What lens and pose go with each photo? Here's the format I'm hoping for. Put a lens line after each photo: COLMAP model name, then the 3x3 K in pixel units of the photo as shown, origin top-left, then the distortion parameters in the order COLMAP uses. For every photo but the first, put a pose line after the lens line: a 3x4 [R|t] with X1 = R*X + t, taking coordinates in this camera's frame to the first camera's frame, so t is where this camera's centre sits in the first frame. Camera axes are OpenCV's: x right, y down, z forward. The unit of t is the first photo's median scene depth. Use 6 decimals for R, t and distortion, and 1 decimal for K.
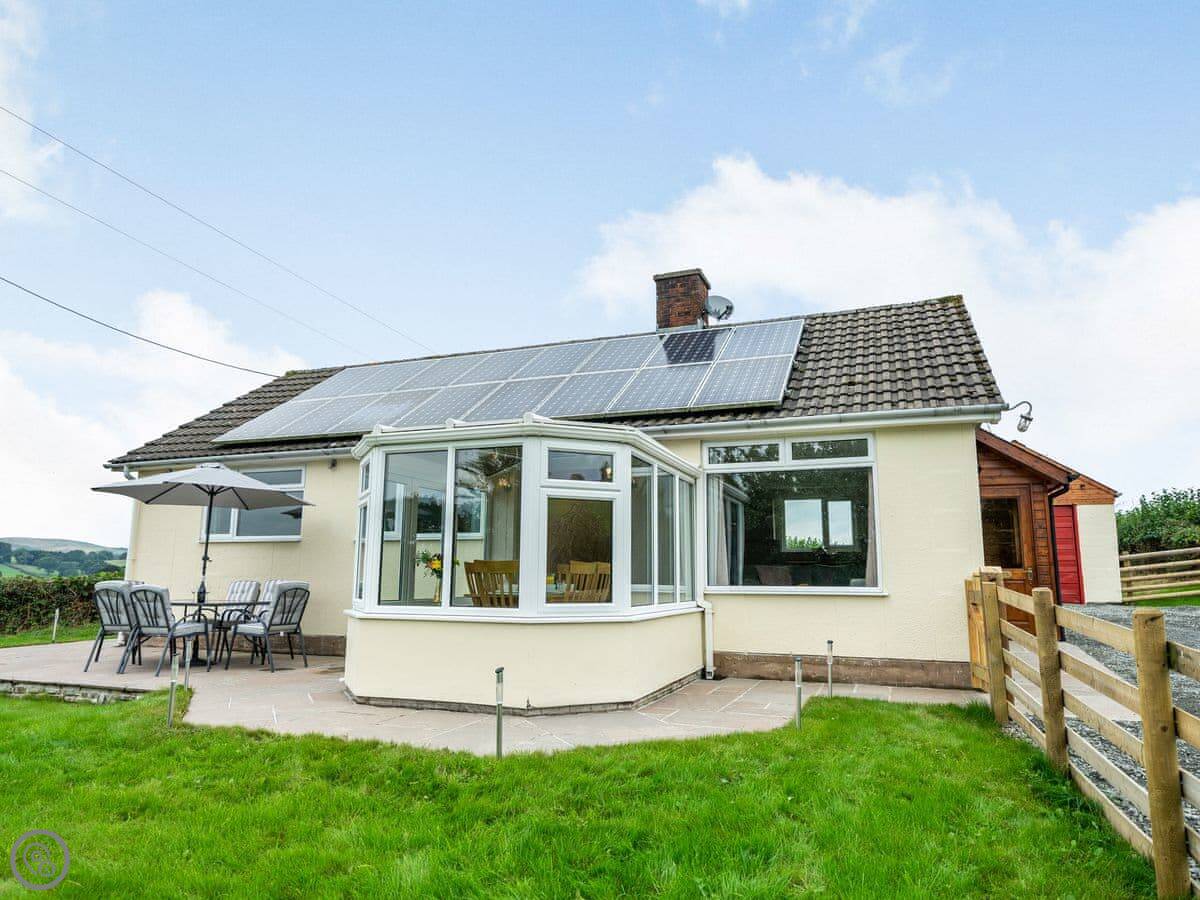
lens RADIAL K [[722.8, 0, 602.6], [0, 722.8, 455.7], [0, 0, 1]] dist [0.019544, 0.000961]
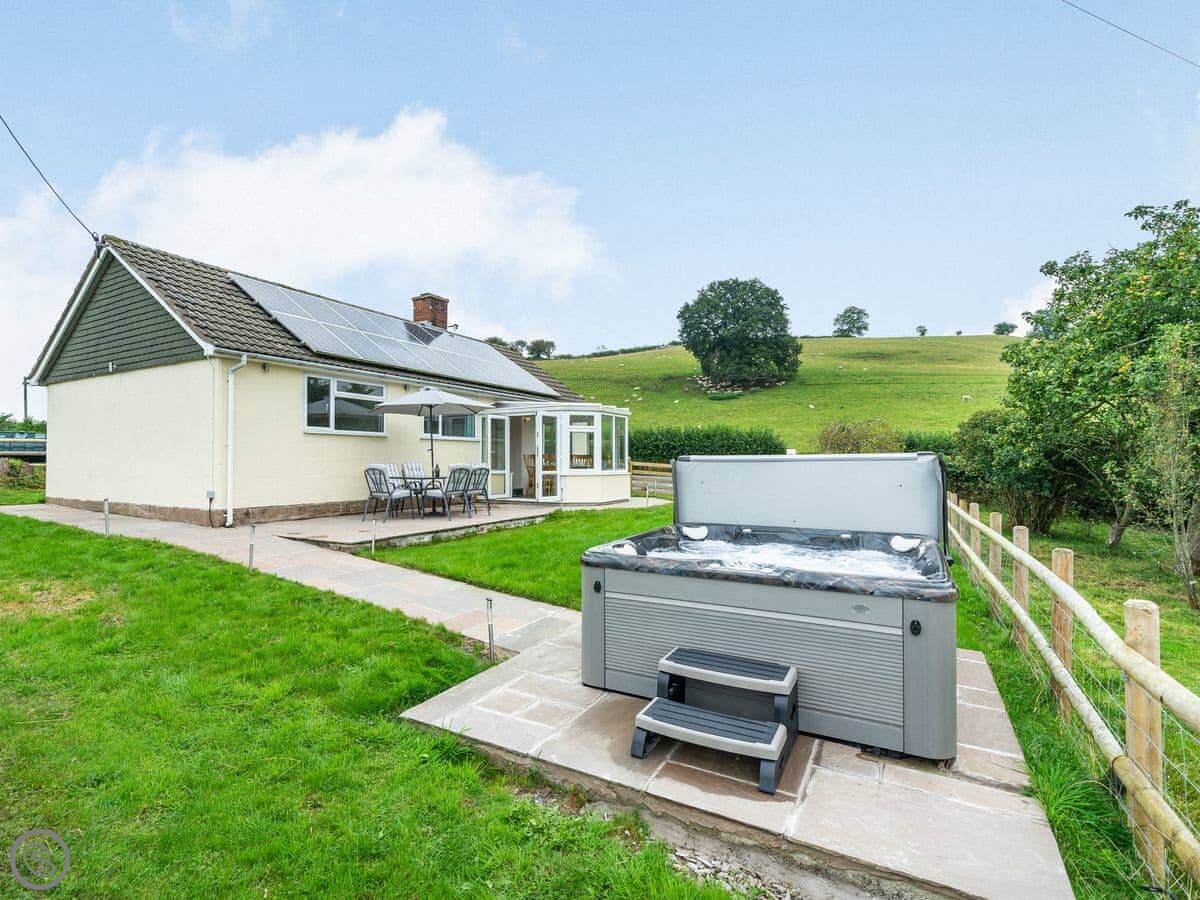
lens RADIAL K [[566.5, 0, 580.4], [0, 566.5, 450.0], [0, 0, 1]] dist [0.013193, 0.000211]
pose [[0.138276, 0.014356, 0.990290, -1.717176], [-0.175835, 0.984366, 0.010282, 0.072232], [-0.974660, -0.175550, 0.138638, 0.525045]]
